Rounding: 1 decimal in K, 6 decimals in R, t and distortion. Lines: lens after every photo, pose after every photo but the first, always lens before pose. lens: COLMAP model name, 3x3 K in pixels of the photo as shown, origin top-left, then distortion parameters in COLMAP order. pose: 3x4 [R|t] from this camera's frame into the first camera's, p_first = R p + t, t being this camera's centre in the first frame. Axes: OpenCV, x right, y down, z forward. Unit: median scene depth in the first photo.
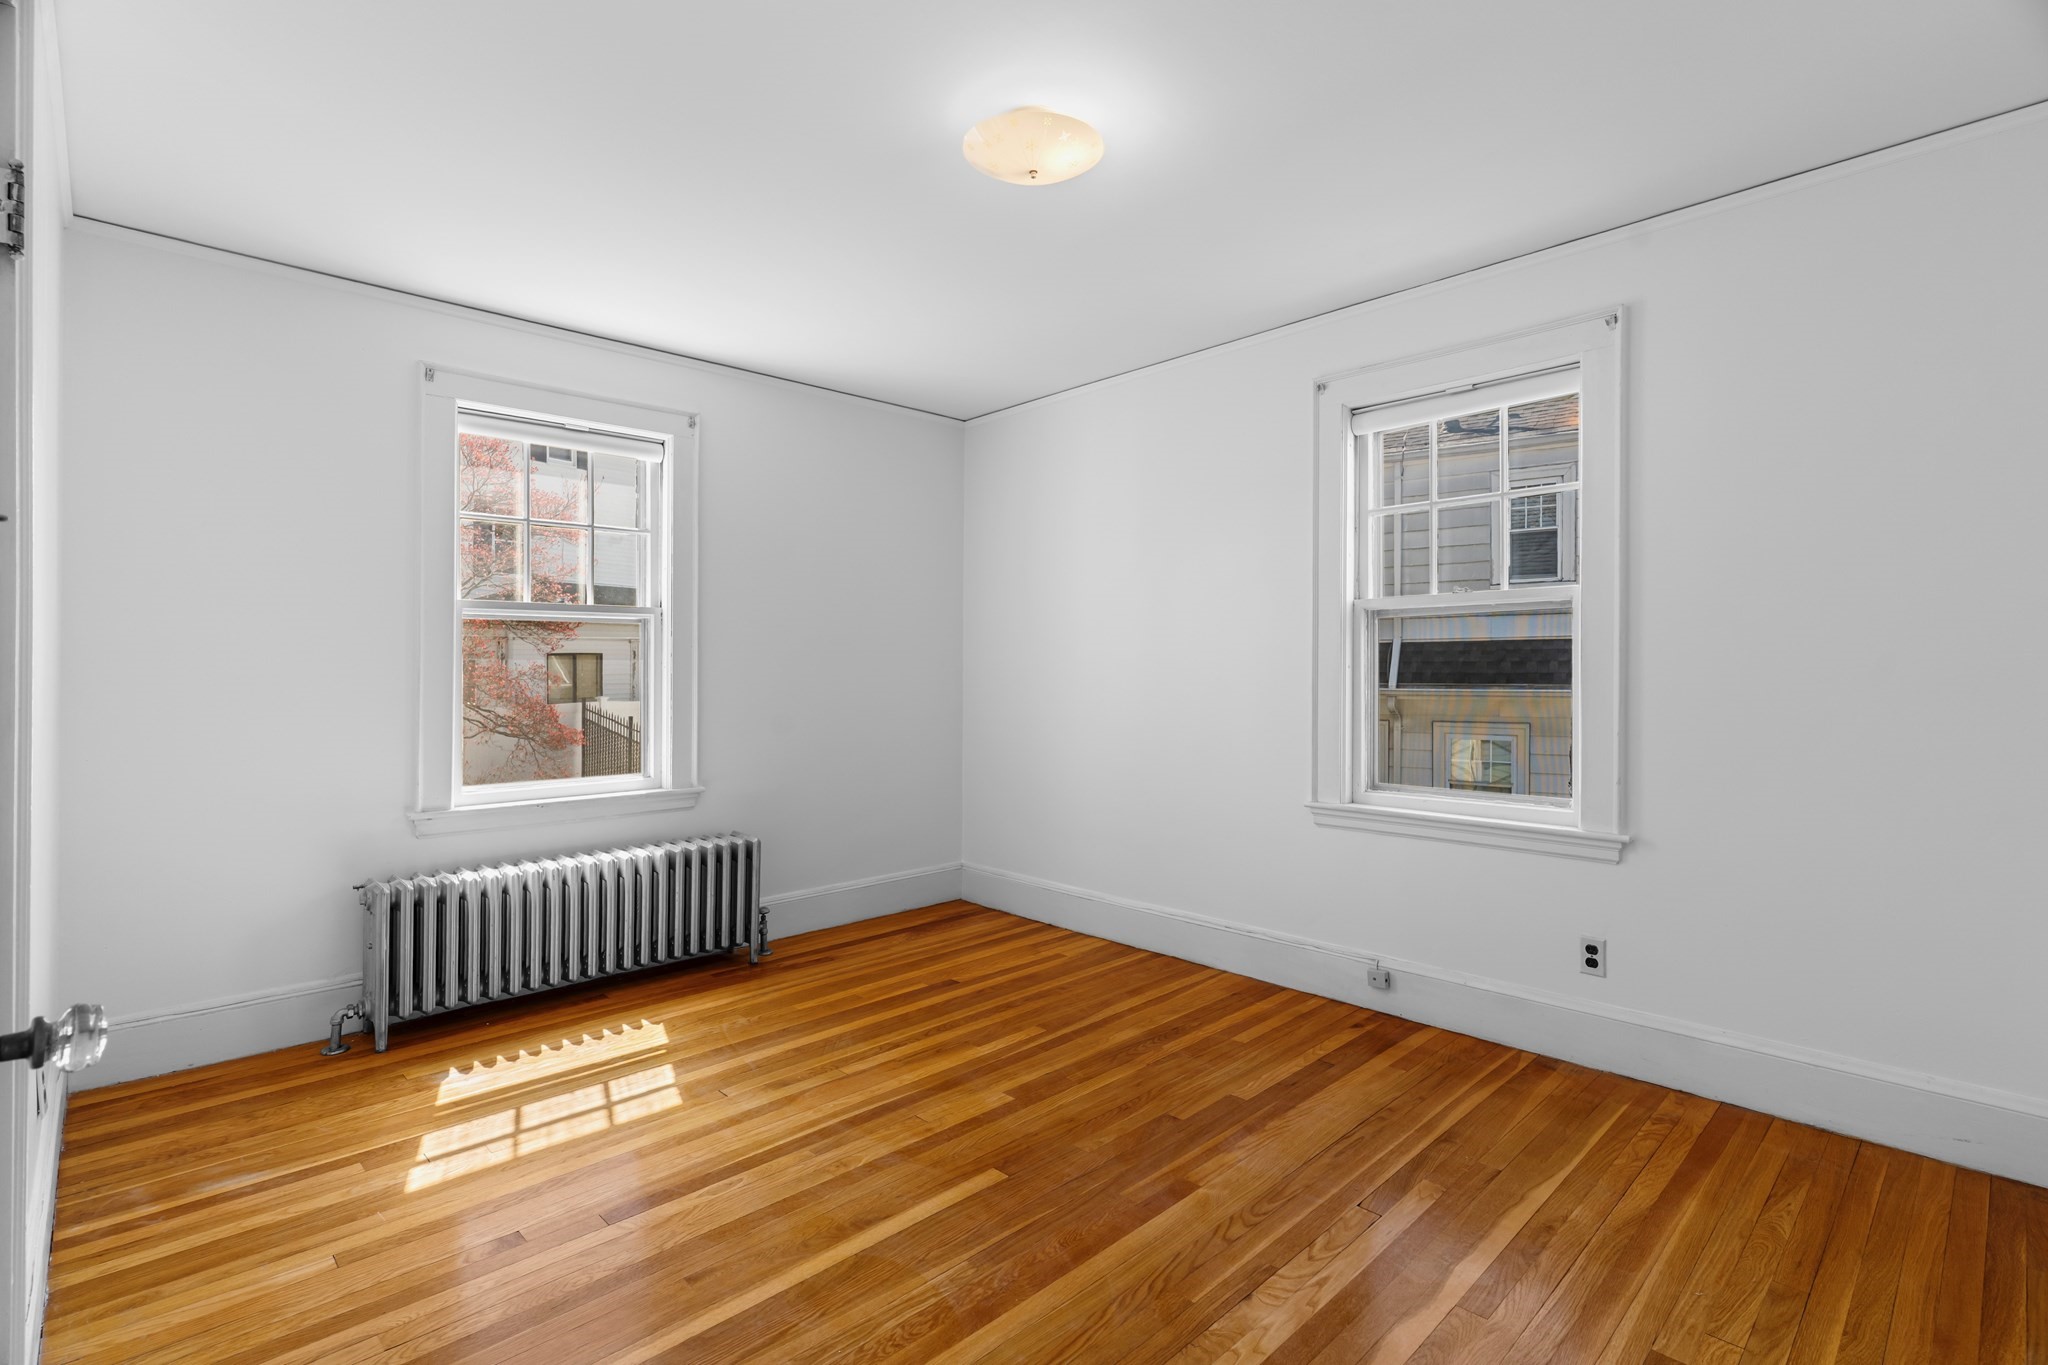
lens RADIAL K [[973.8, 0, 1018.3], [0, 973.8, 673.5], [0, 0, 1]] dist [0.001786, -0.000017]
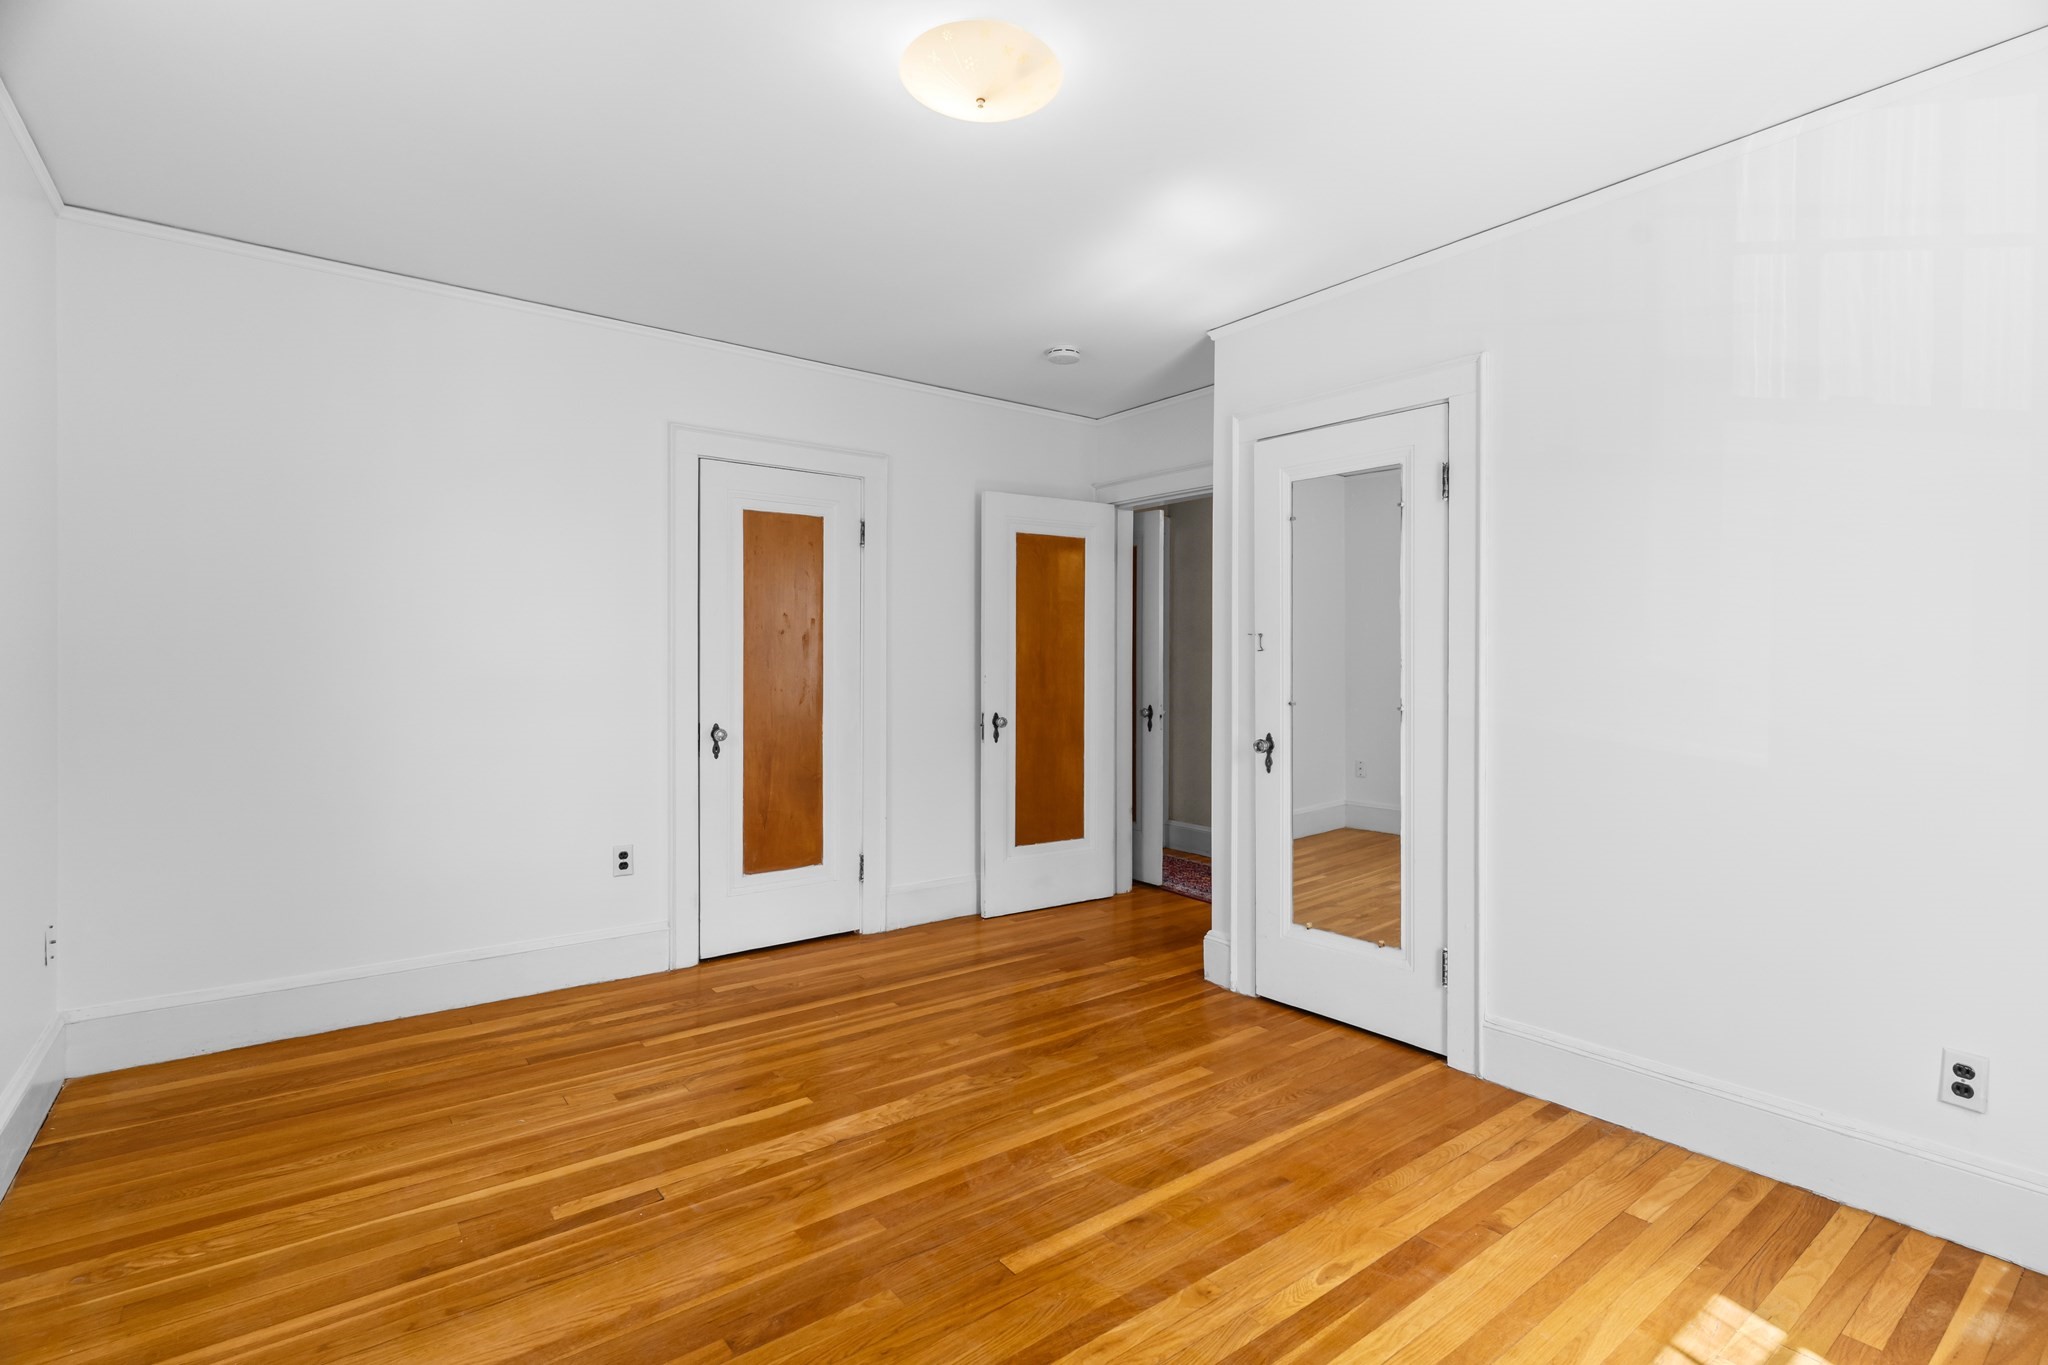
lens RADIAL K [[973.8, 0, 1017.4], [0, 973.8, 667.8], [0, 0, 1]] dist [0.001786, -0.000017]
pose [[-0.993083, -0.001547, 0.117402, -0.127071], [-0.000395, 0.999952, 0.009838, -0.013517], [-0.117411, 0.009724, -0.993036, 1.870858]]
